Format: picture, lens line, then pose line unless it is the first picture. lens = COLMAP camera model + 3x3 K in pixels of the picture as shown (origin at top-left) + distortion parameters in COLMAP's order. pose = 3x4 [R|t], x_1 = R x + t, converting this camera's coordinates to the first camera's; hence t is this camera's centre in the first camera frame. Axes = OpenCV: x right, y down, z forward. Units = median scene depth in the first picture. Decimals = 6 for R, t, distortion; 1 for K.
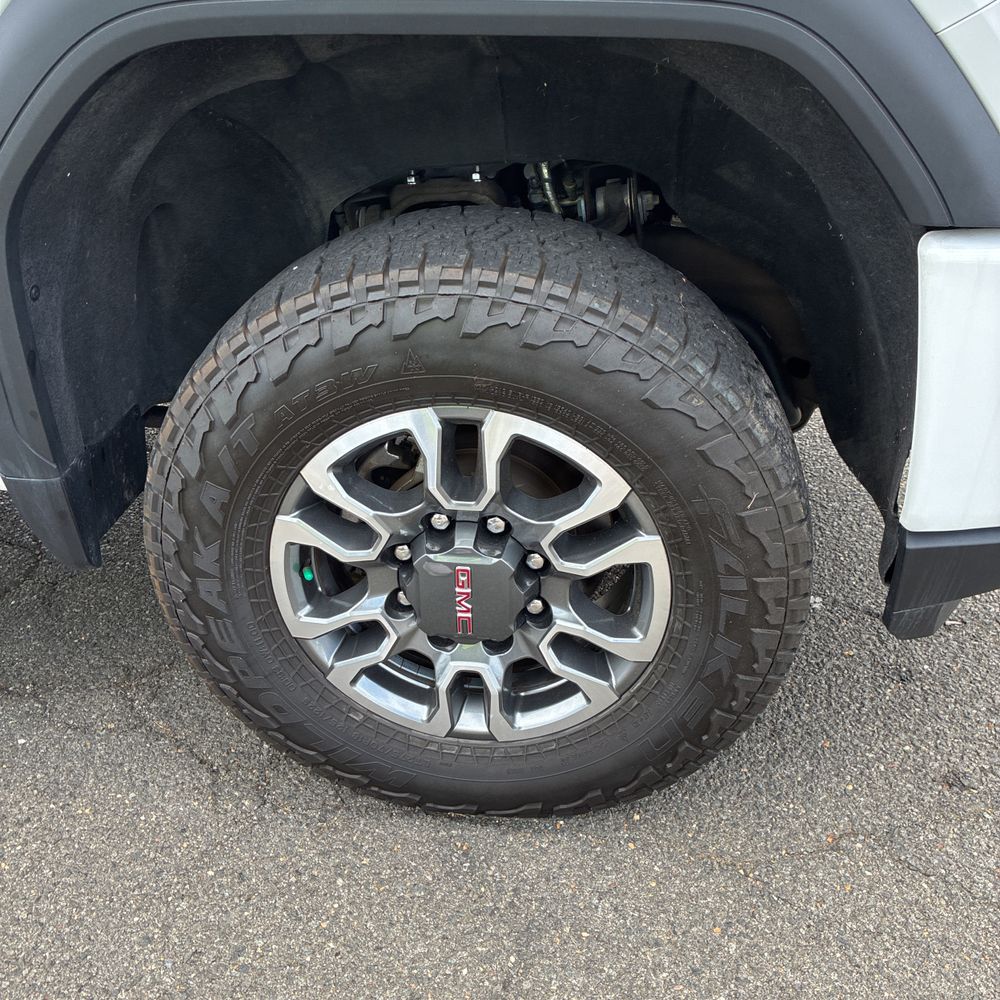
lens RADIAL K [[1014.8, 0, 494.5], [0, 1014.8, 523.3], [0, 0, 1]] dist [0.021219, 0.000000]
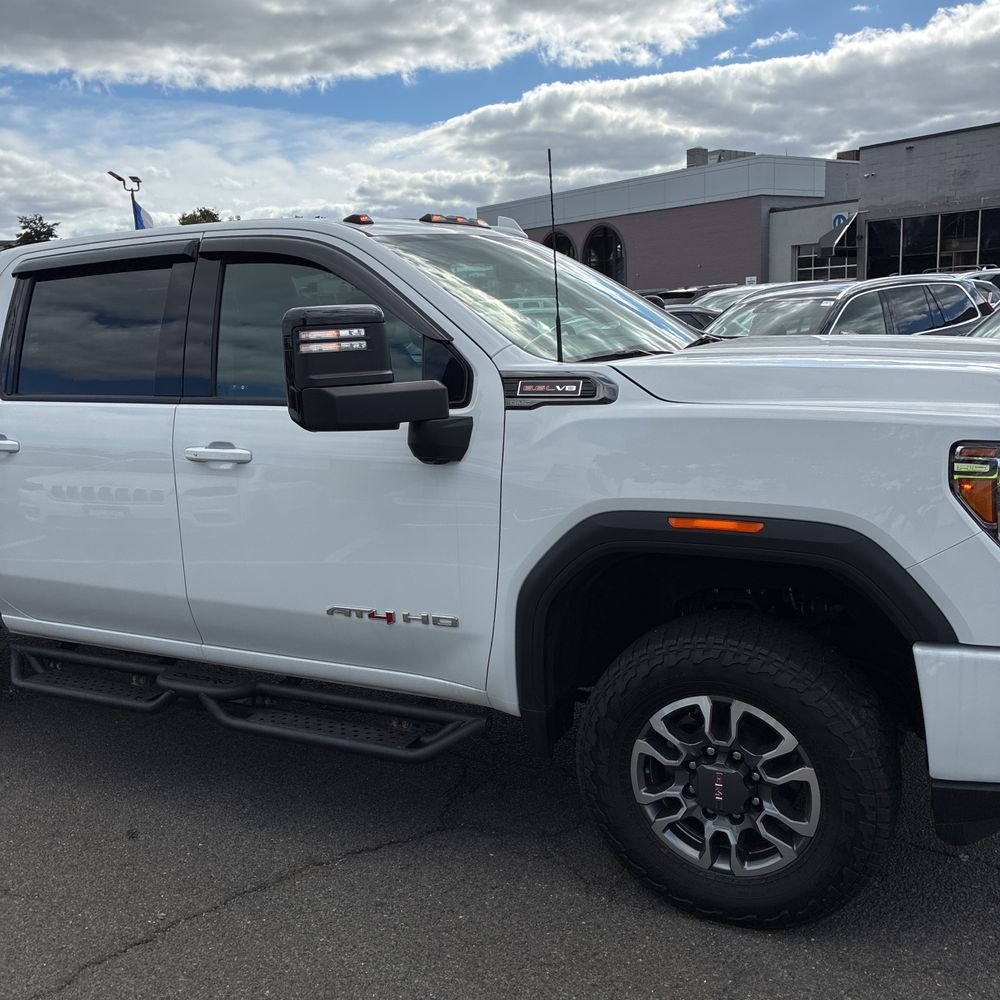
lens RADIAL K [[1008.4, 0, 507.5], [0, 1008.4, 503.2], [0, 0, 1]] dist [0.020889, 0.000000]
pose [[0.941999, 0.038088, -0.333447, 0.231898], [-0.146164, 0.940926, -0.305441, 0.218328], [0.302116, 0.336463, 0.891919, -1.202896]]
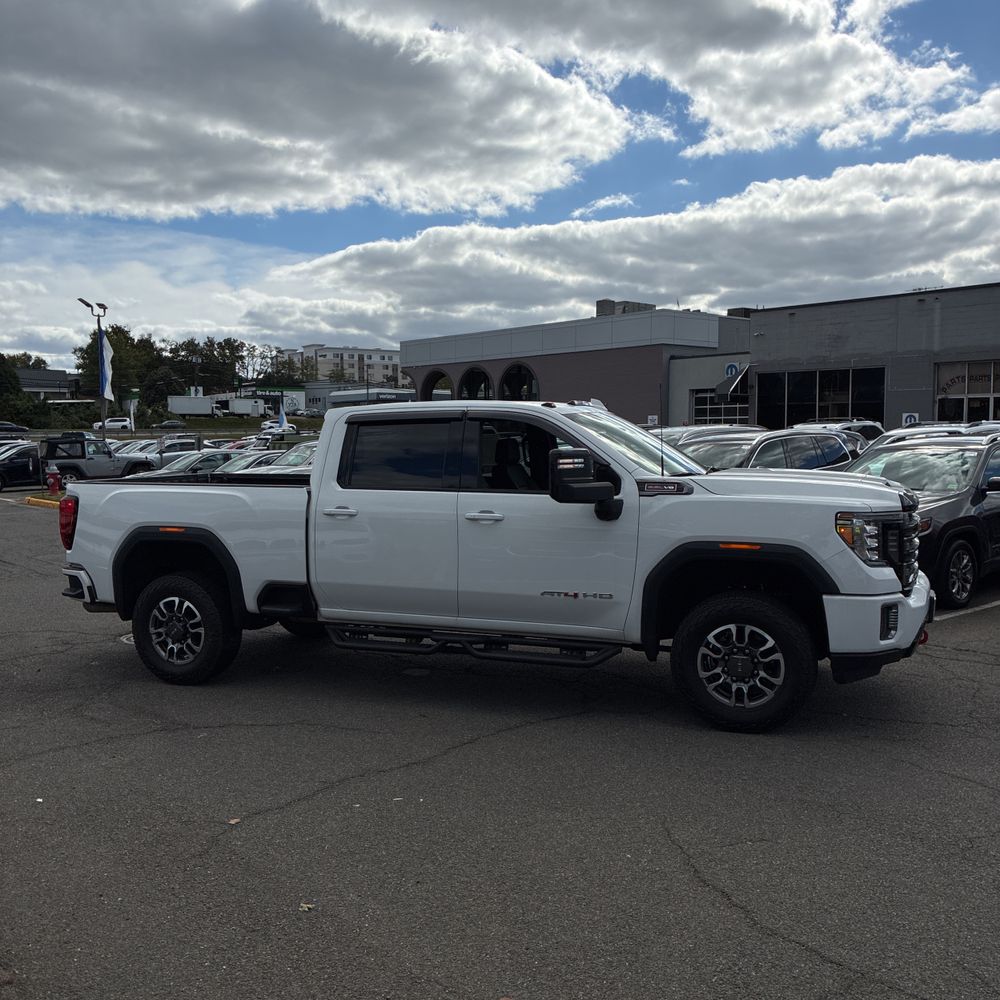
lens RADIAL K [[1014.8, 0, 500.6], [0, 1014.8, 504.0], [0, 0, 1]] dist [0.021219, 0.000000]
pose [[0.969732, 0.026677, -0.242712, 0.019327], [-0.132493, 0.892439, -0.431274, 1.580797], [0.205101, 0.450378, 0.868961, -3.672477]]
